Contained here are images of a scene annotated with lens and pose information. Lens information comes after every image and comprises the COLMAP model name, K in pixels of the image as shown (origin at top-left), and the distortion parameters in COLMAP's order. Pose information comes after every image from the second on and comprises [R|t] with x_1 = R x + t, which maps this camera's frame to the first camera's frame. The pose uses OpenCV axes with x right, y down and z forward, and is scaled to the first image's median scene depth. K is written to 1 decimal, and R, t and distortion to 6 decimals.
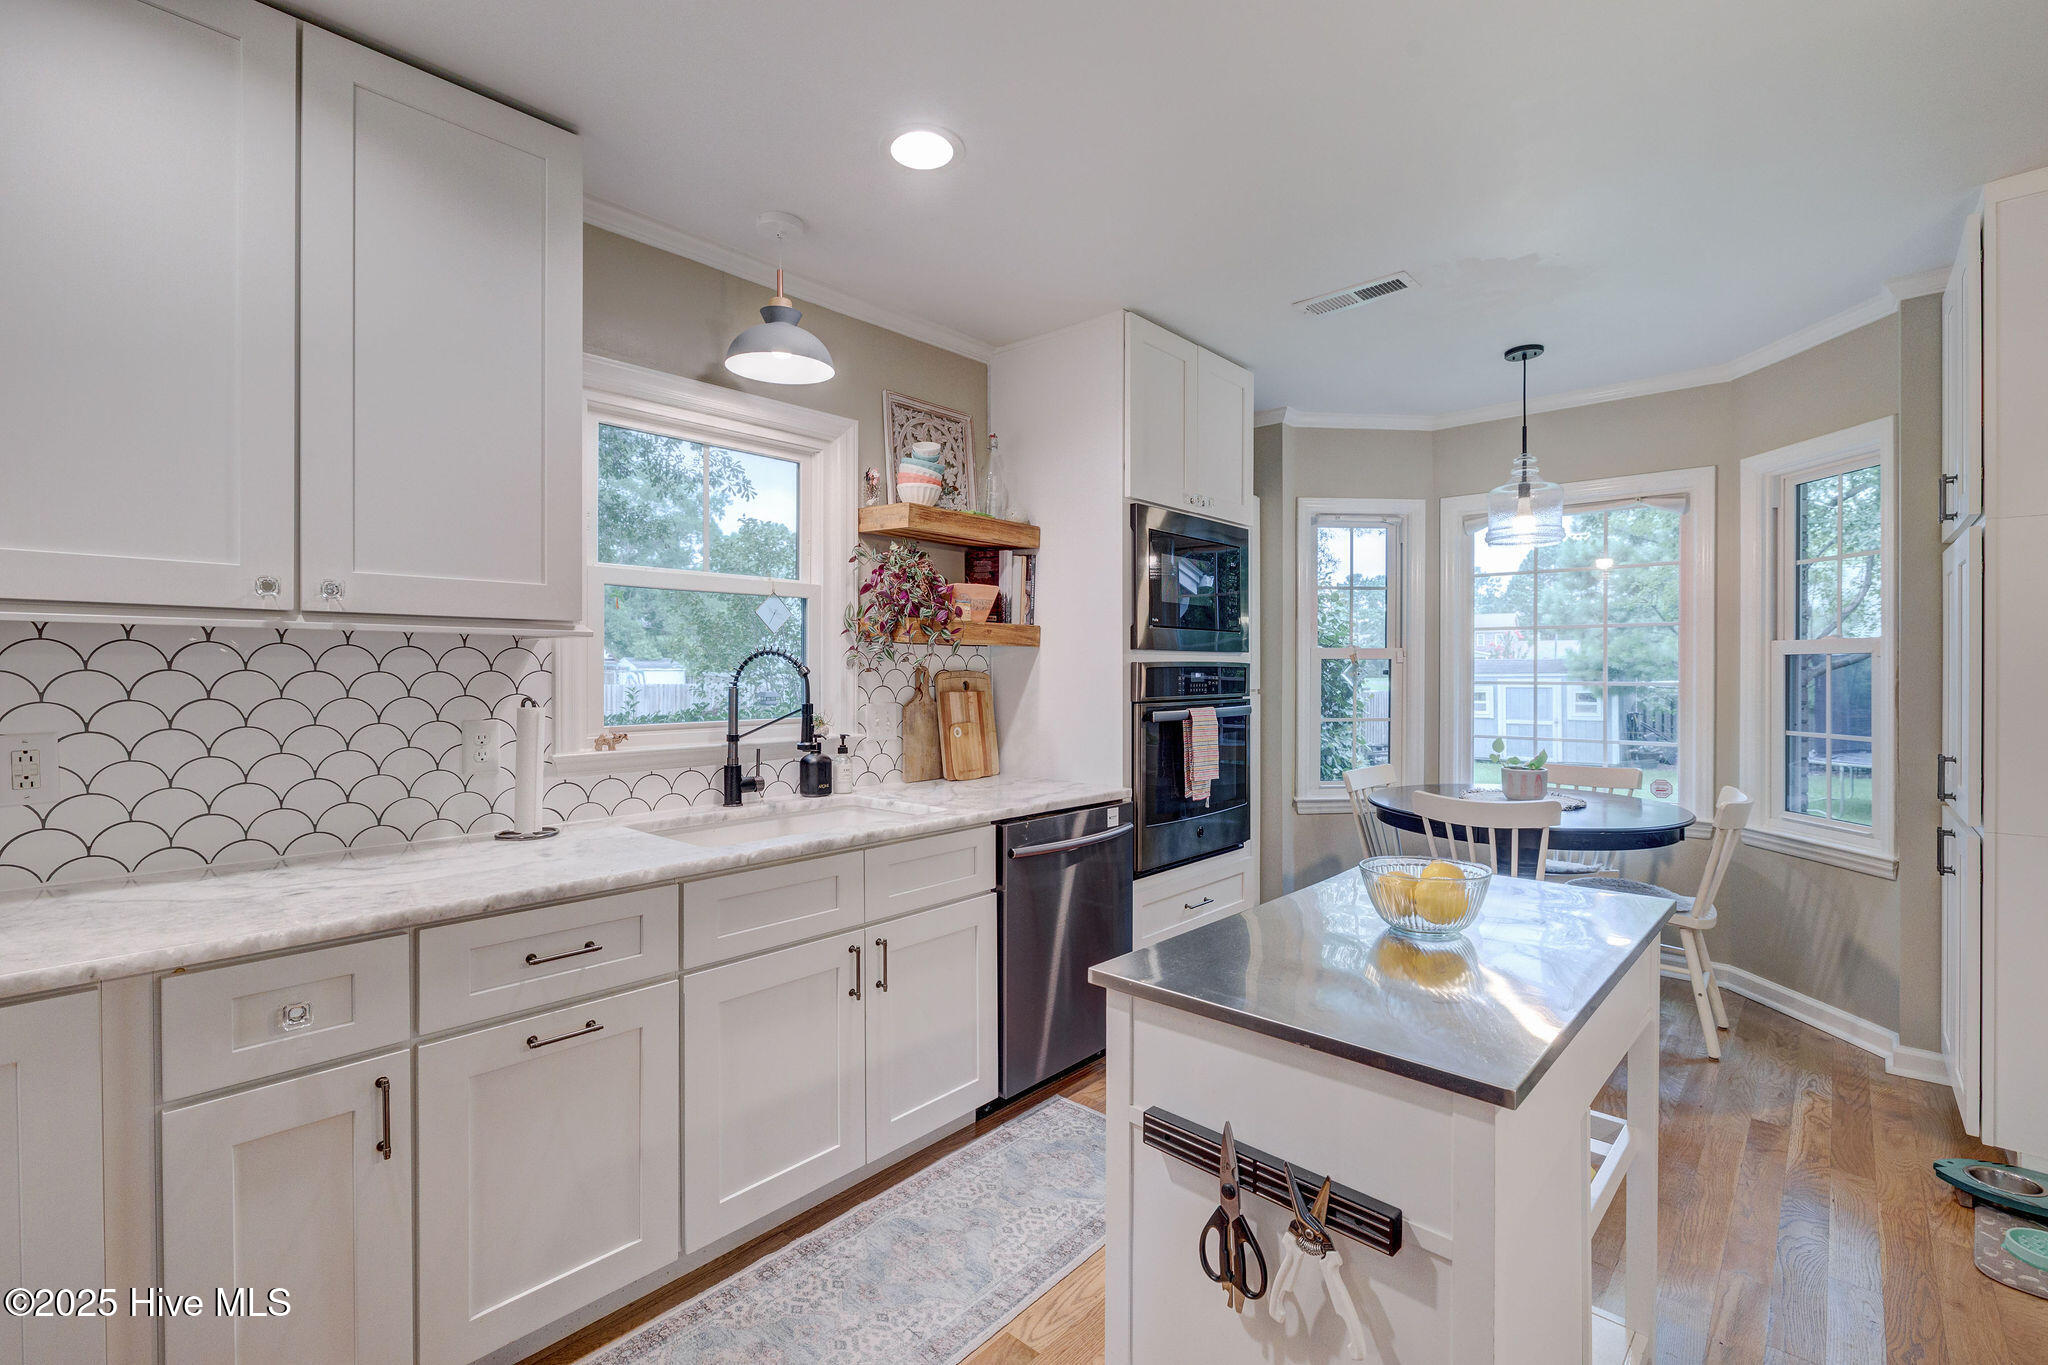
lens RADIAL K [[918.6, 0, 1001.1], [0, 918.6, 671.0], [0, 0, 1]] dist [-0.009141, 0.002313]
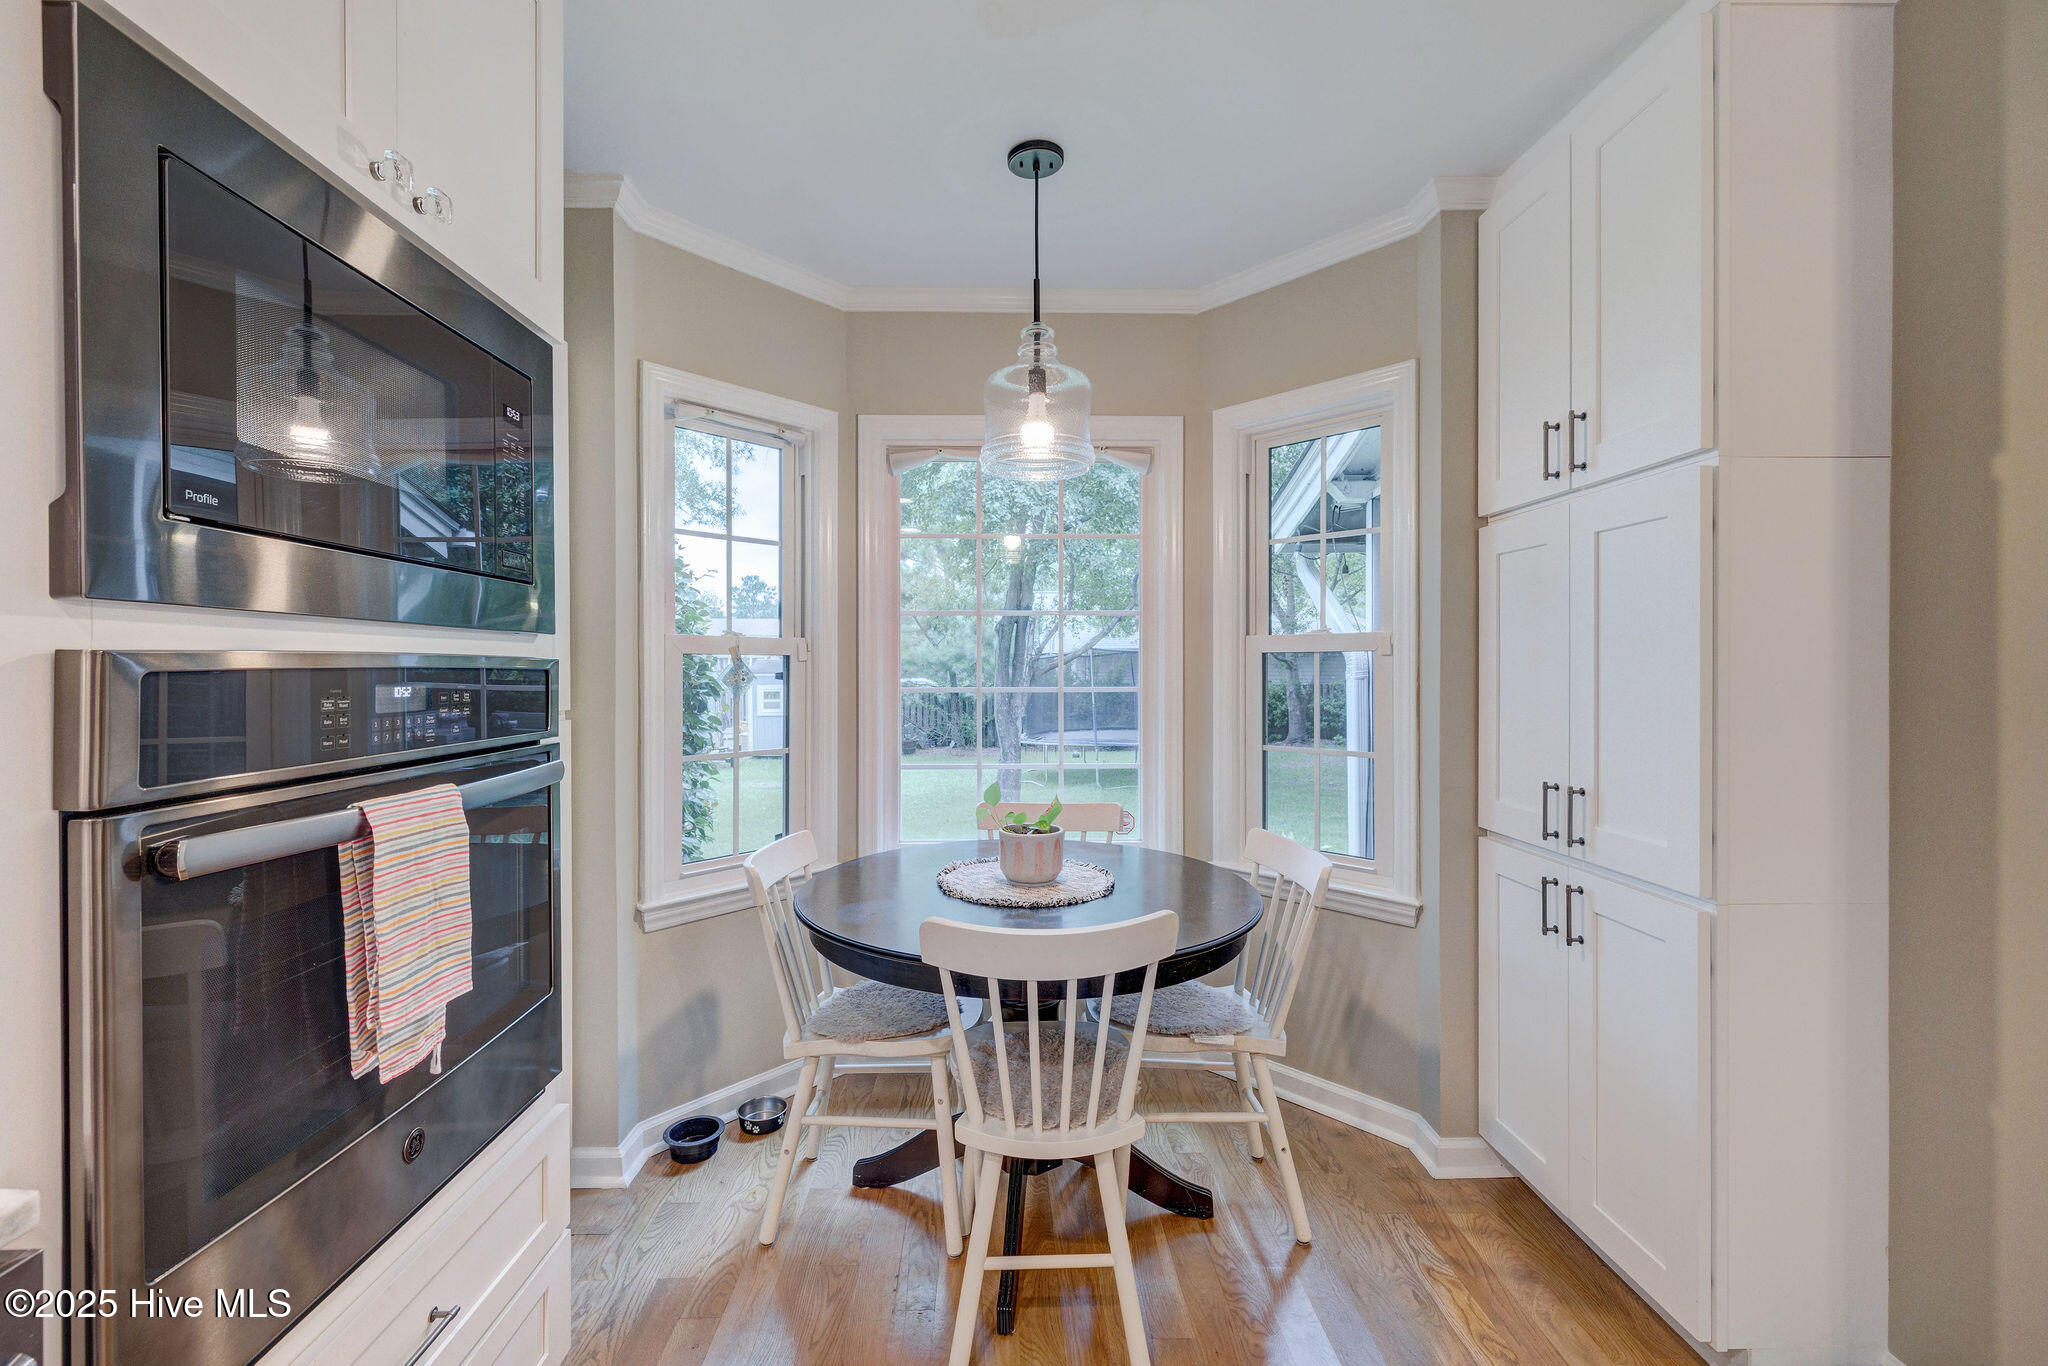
lens RADIAL K [[875.7, 0, 1000.5], [0, 875.7, 673.8], [0, 0, 1]] dist [-0.003404, 0.000196]
pose [[0.726300, -0.006207, 0.687350, 0.160285], [0.004310, 0.999981, 0.004476, -0.003390], [-0.687364, -0.000288, 0.726313, 0.640930]]
